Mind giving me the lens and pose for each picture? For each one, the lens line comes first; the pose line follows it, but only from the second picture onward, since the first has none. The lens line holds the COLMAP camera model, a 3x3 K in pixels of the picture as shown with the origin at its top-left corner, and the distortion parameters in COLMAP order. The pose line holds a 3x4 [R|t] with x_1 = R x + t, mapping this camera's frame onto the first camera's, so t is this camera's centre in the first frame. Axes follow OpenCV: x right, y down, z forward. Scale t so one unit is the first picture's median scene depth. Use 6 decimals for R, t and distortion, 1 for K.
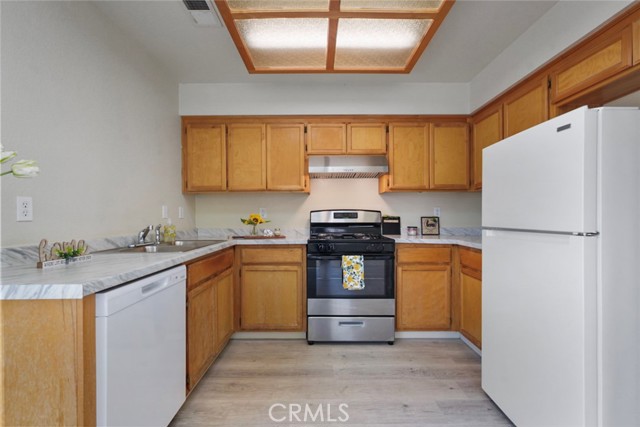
lens RADIAL K [[286.4, 0, 316.6], [0, 286.4, 214.9], [0, 0, 1]] dist [-0.006854, 0.004518]
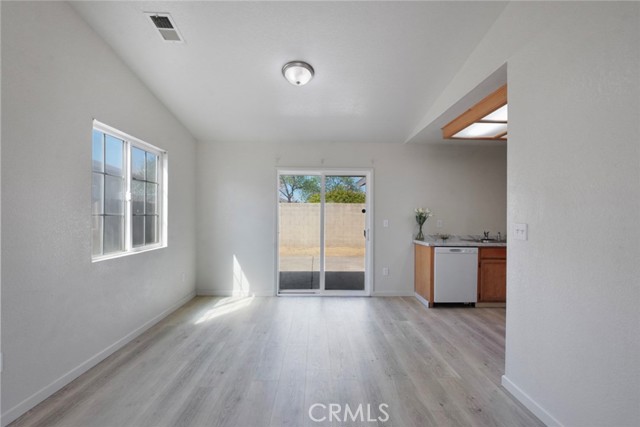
lens RADIAL K [[286.4, 0, 326.3], [0, 286.4, 215.6], [0, 0, 1]] dist [-0.006854, 0.004518]
pose [[0.040152, 0.005772, -0.999177, 1.186457], [-0.003848, 0.999977, 0.005622, -0.067401], [0.999186, 0.003619, 0.040173, -0.244582]]
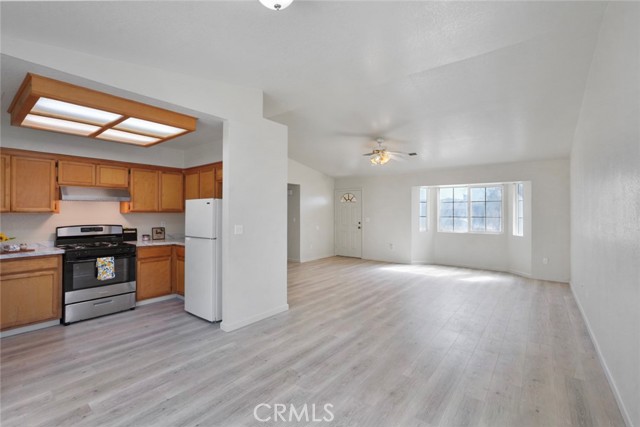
lens RADIAL K [[286.4, 0, 323.6], [0, 286.4, 208.5], [0, 0, 1]] dist [-0.006854, 0.004518]
pose [[0.609656, 0.012891, 0.792561, -0.345142], [-0.002796, 0.999897, -0.014112, -0.093266], [-0.792661, 0.006388, 0.609629, -0.787896]]
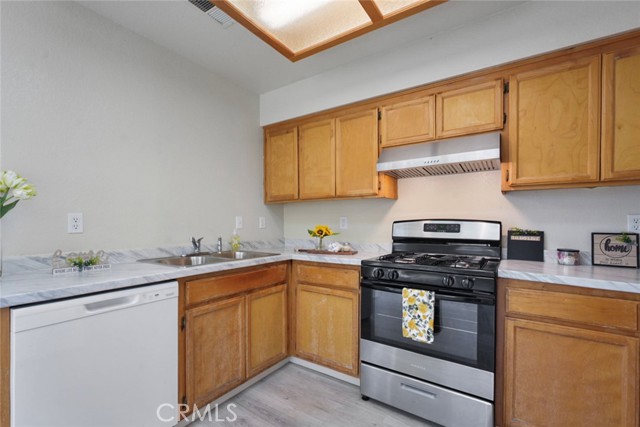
lens RADIAL K [[286.4, 0, 321.8], [0, 286.4, 222.1], [0, 0, 1]] dist [-0.006854, 0.004518]
pose [[0.826692, 0.006930, -0.562612, 0.287447], [-0.001991, 0.999954, 0.009391, -0.020226], [0.562651, -0.006644, 0.826668, 0.296732]]
